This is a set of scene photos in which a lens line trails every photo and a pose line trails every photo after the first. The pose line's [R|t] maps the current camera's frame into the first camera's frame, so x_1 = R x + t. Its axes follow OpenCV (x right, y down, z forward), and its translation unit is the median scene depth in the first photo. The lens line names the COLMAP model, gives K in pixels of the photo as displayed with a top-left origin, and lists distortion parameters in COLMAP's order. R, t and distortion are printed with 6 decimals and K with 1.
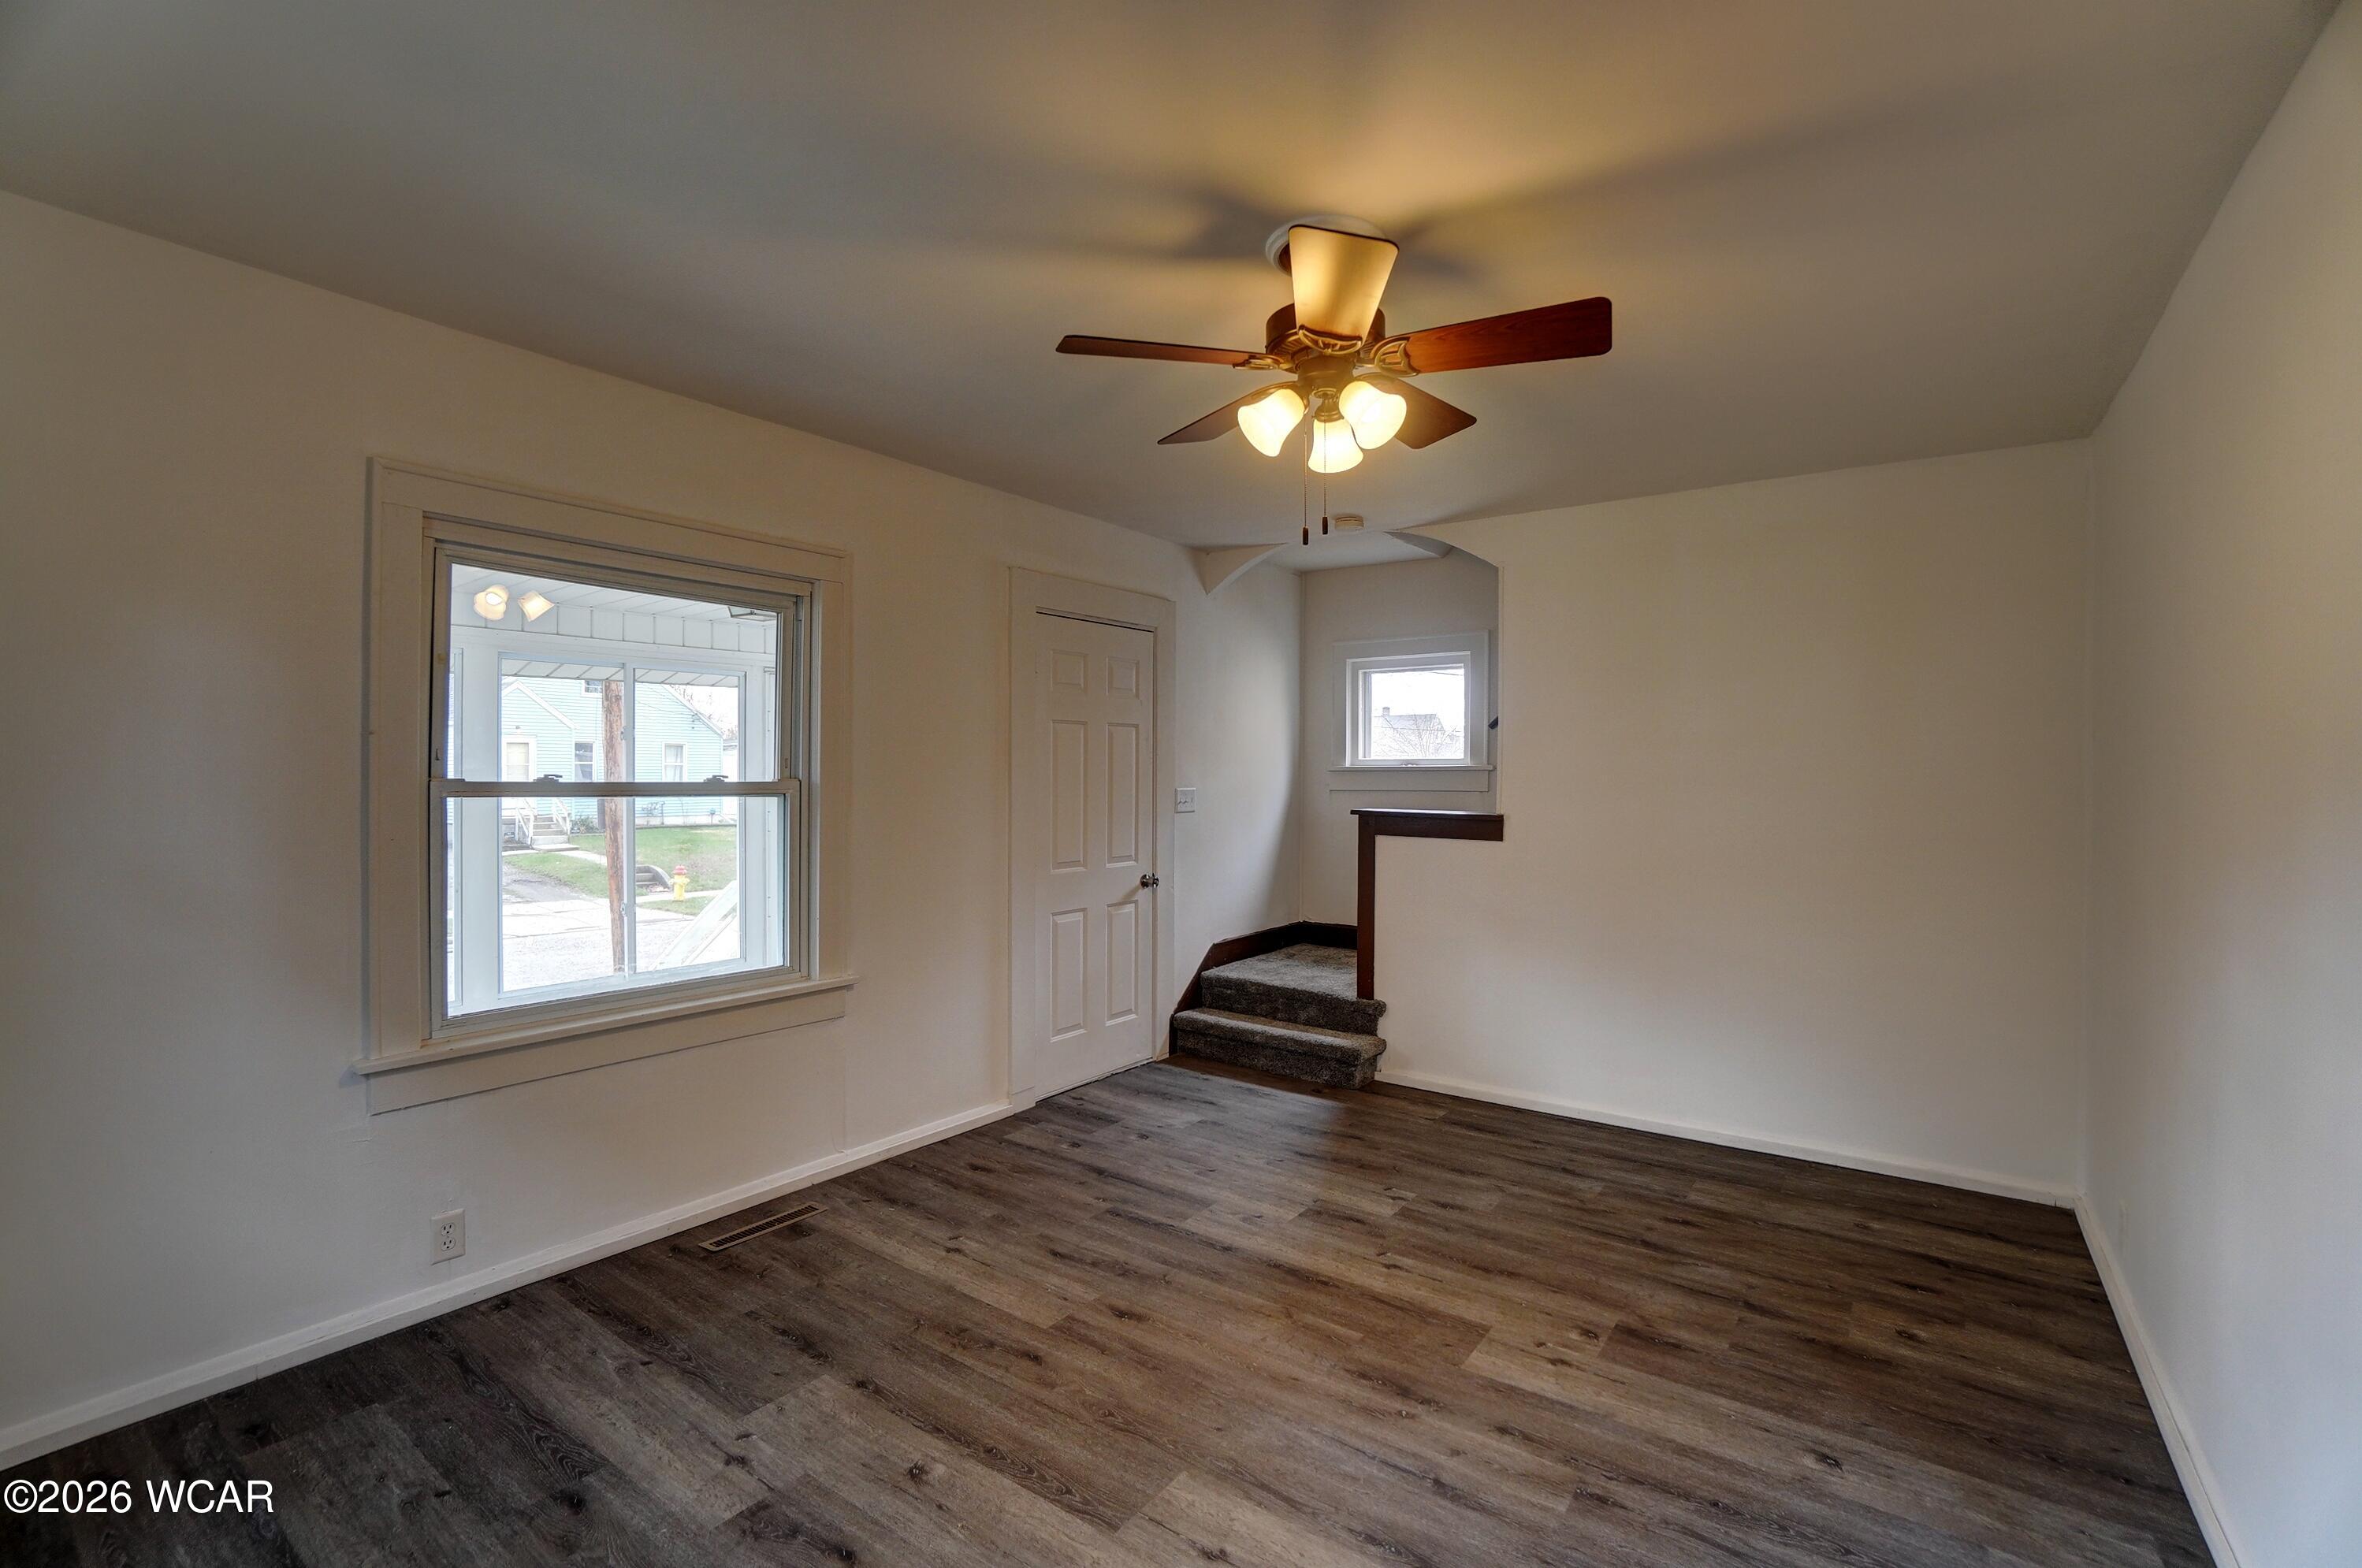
lens RADIAL K [[1040.8, 0, 1154.0], [0, 1040.8, 781.3], [0, 0, 1]] dist [-0.065631, 0.023986]
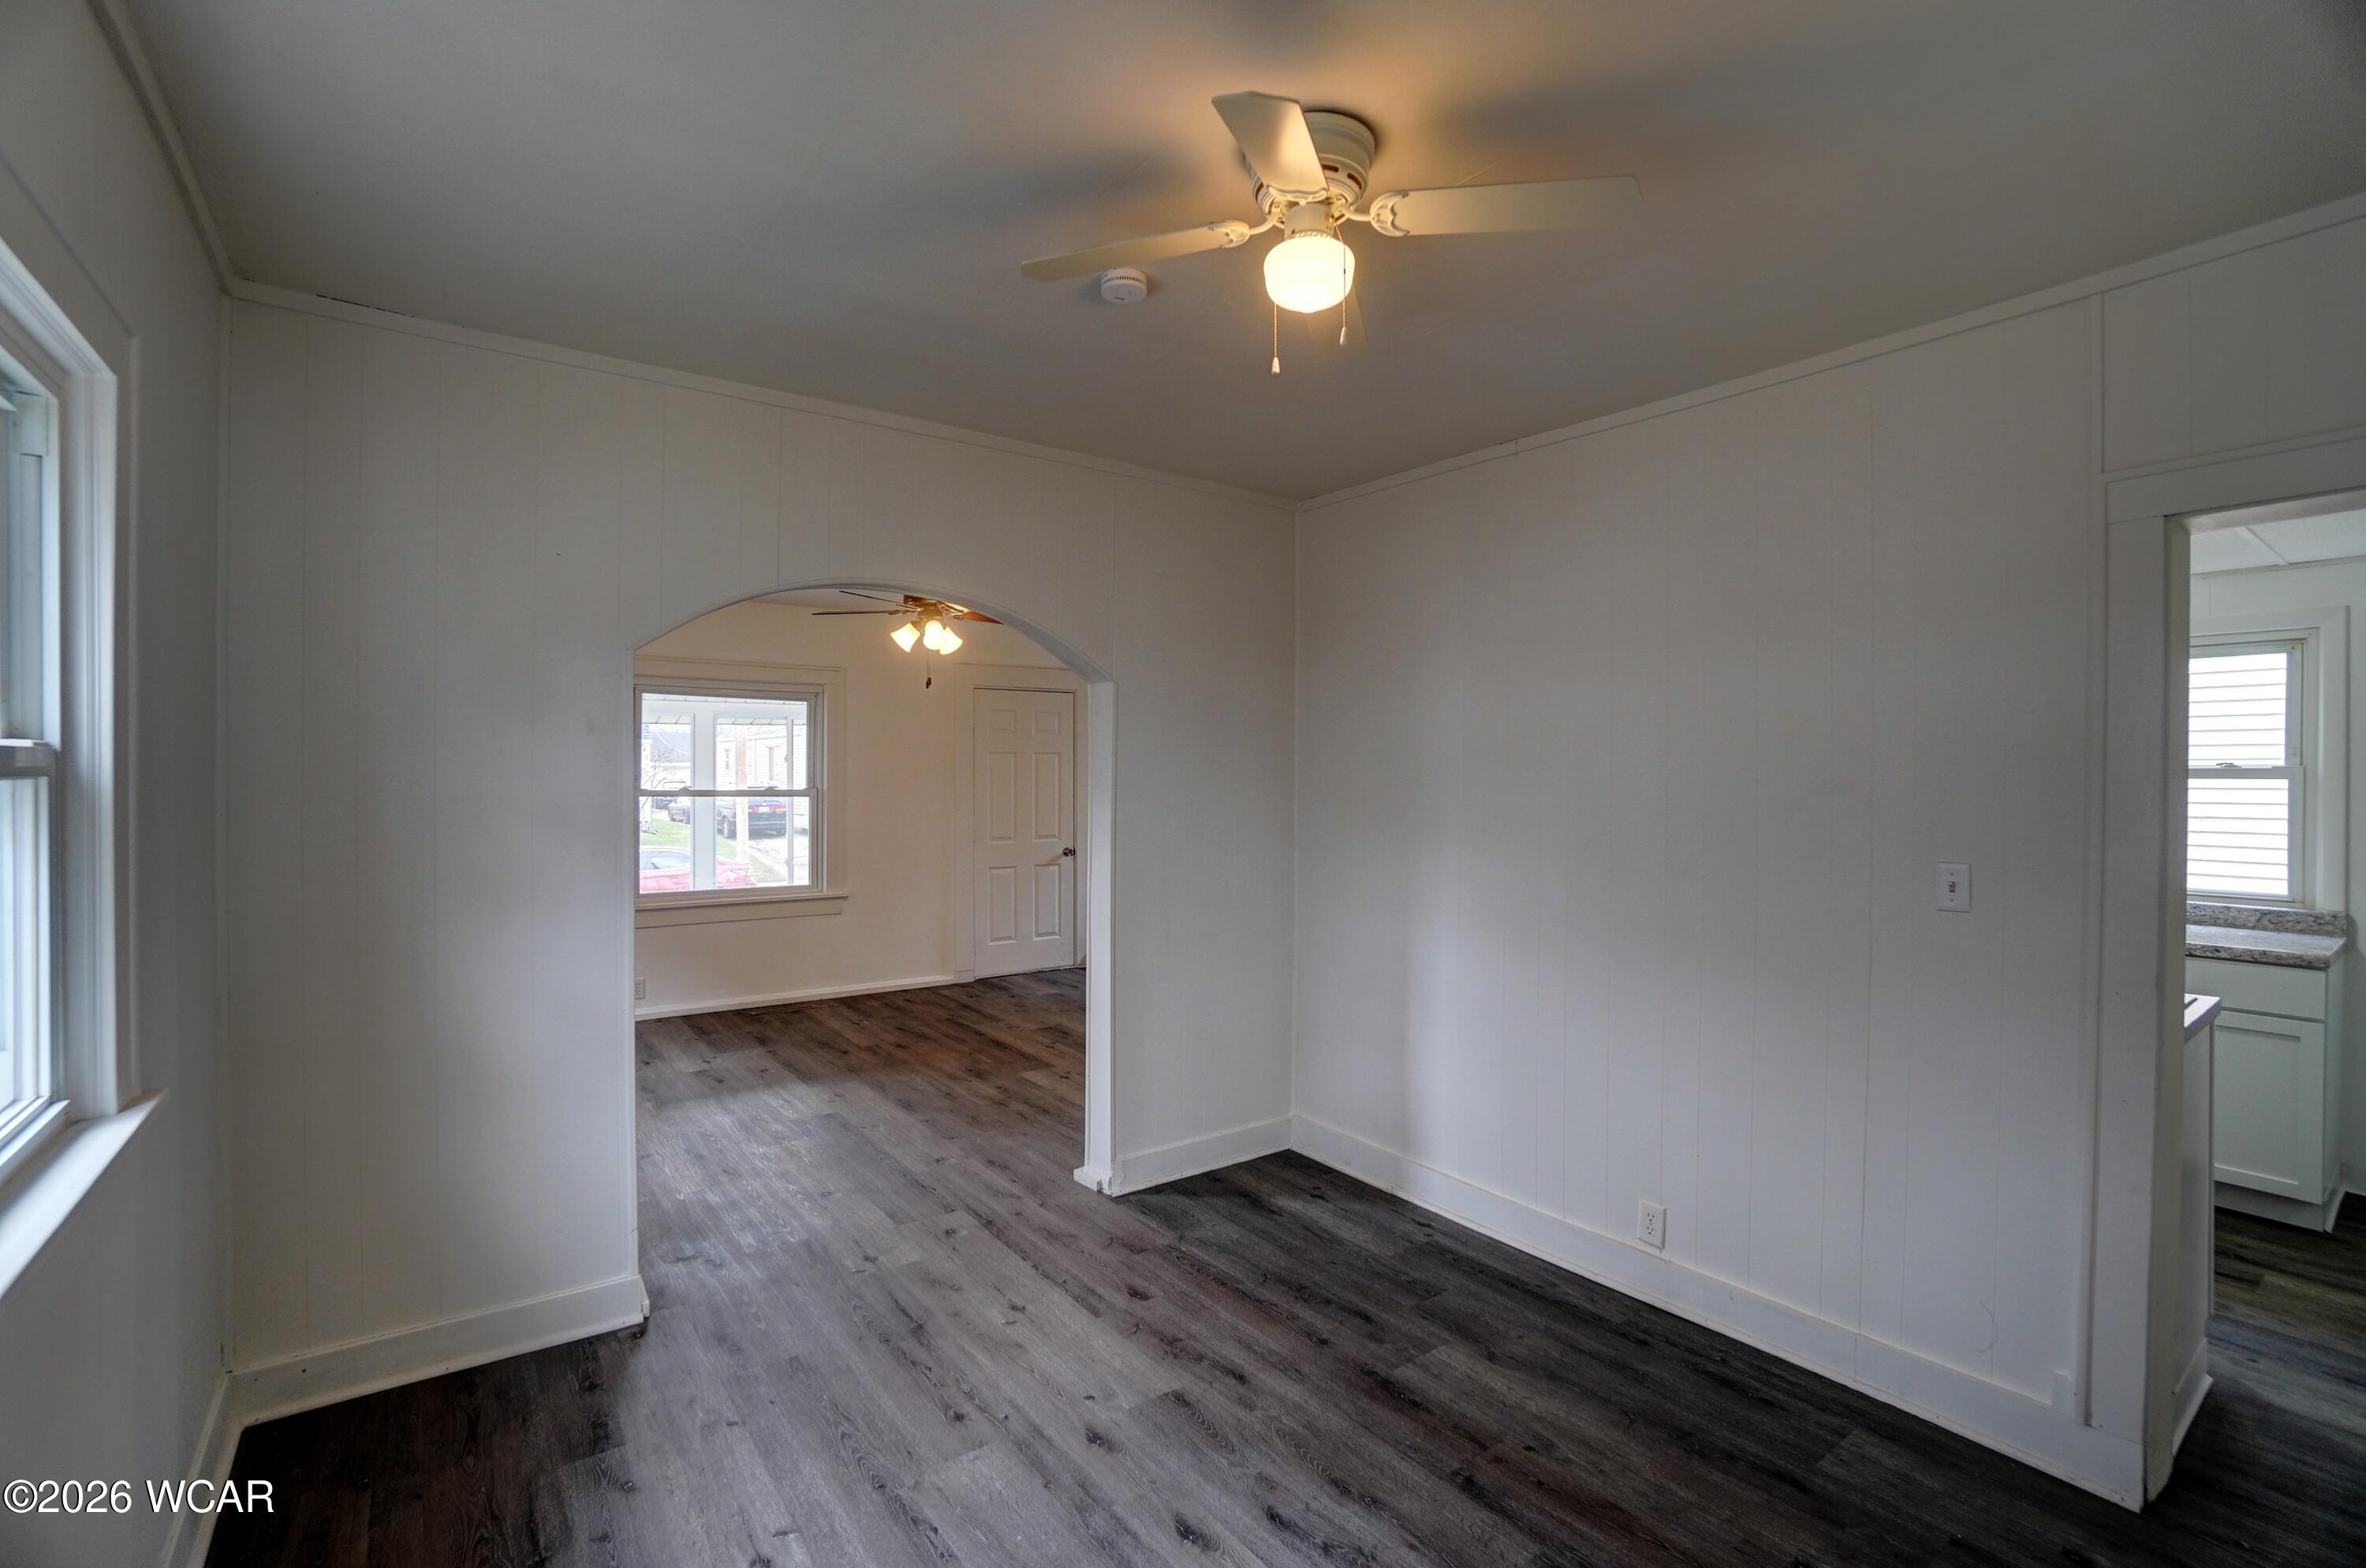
lens RADIAL K [[1042.8, 0, 1155.9], [0, 1042.8, 781.3], [0, 0, 1]] dist [-0.065631, 0.023986]
pose [[0.954969, 0.002447, -0.296695, 1.041939], [-0.001674, 0.999995, 0.002857, -0.026888], [0.296700, -0.002232, 0.954968, -0.821523]]
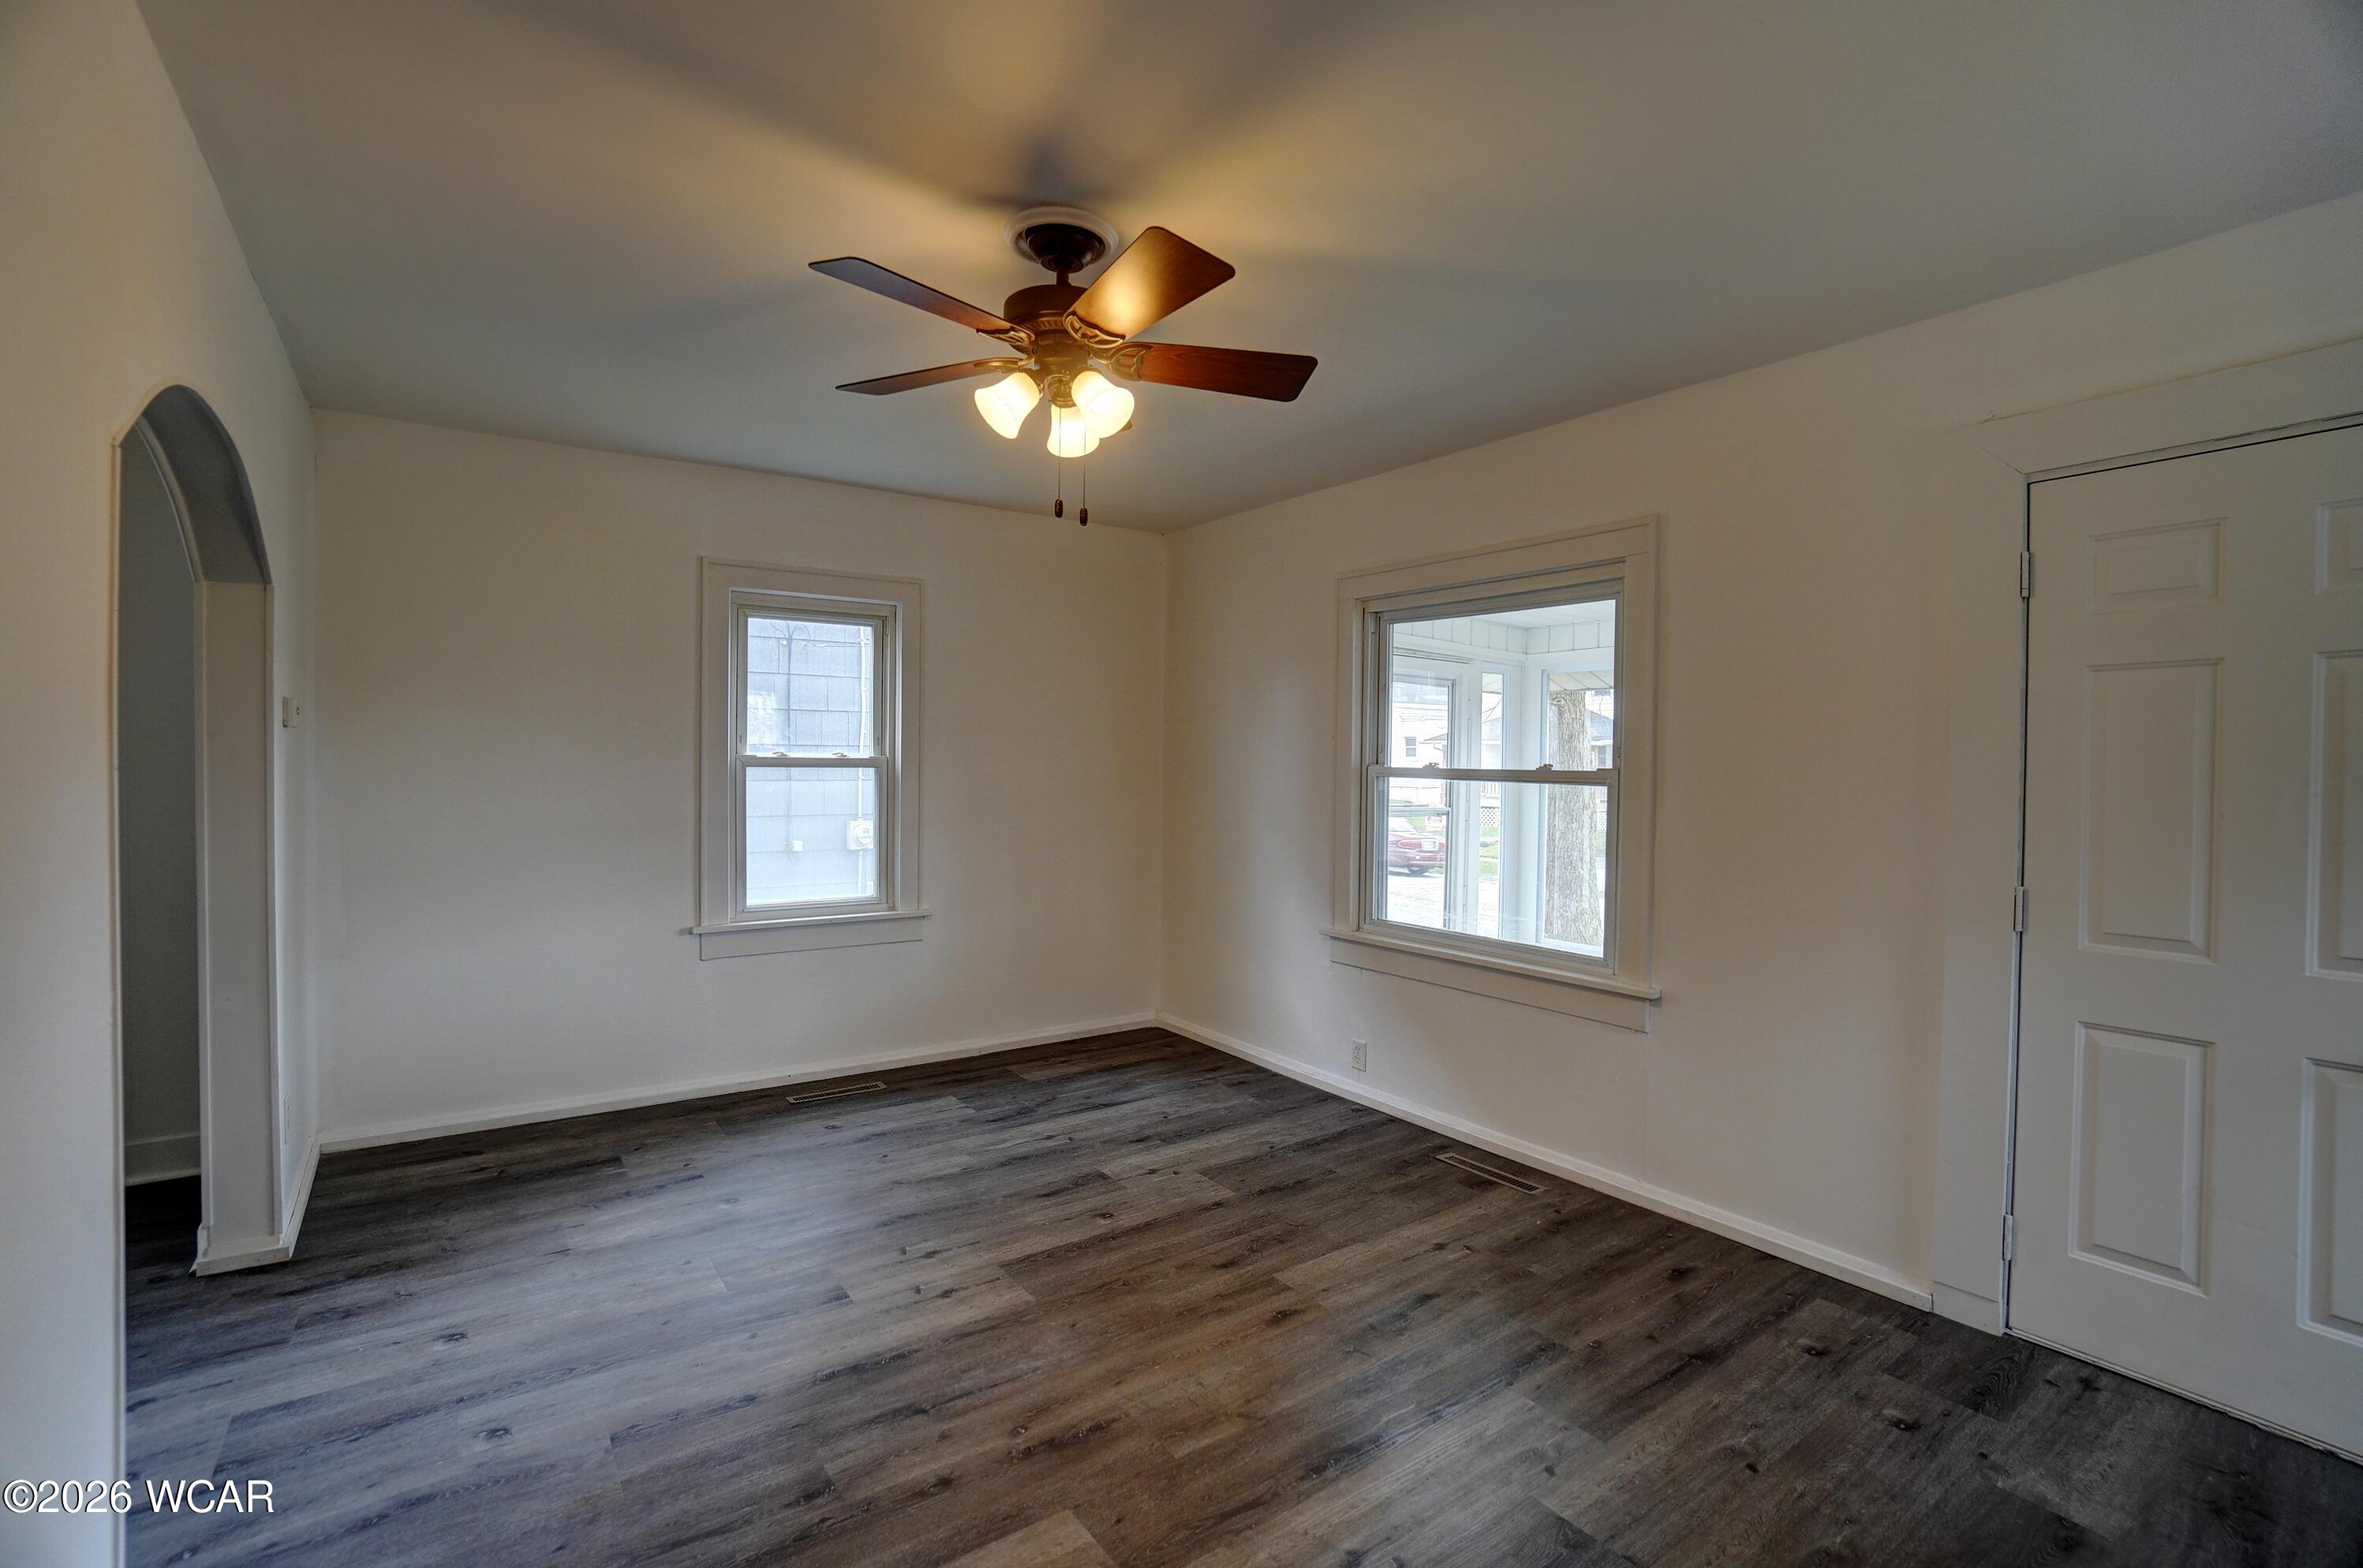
lens RADIAL K [[1041.2, 0, 1154.5], [0, 1041.2, 781.3], [0, 0, 1]] dist [-0.065631, 0.023986]
pose [[-0.311581, 0.008288, -0.950184, 0.874981], [-0.020530, 0.999670, 0.015452, 0.004791], [0.949998, 0.024322, -0.311308, 1.113592]]
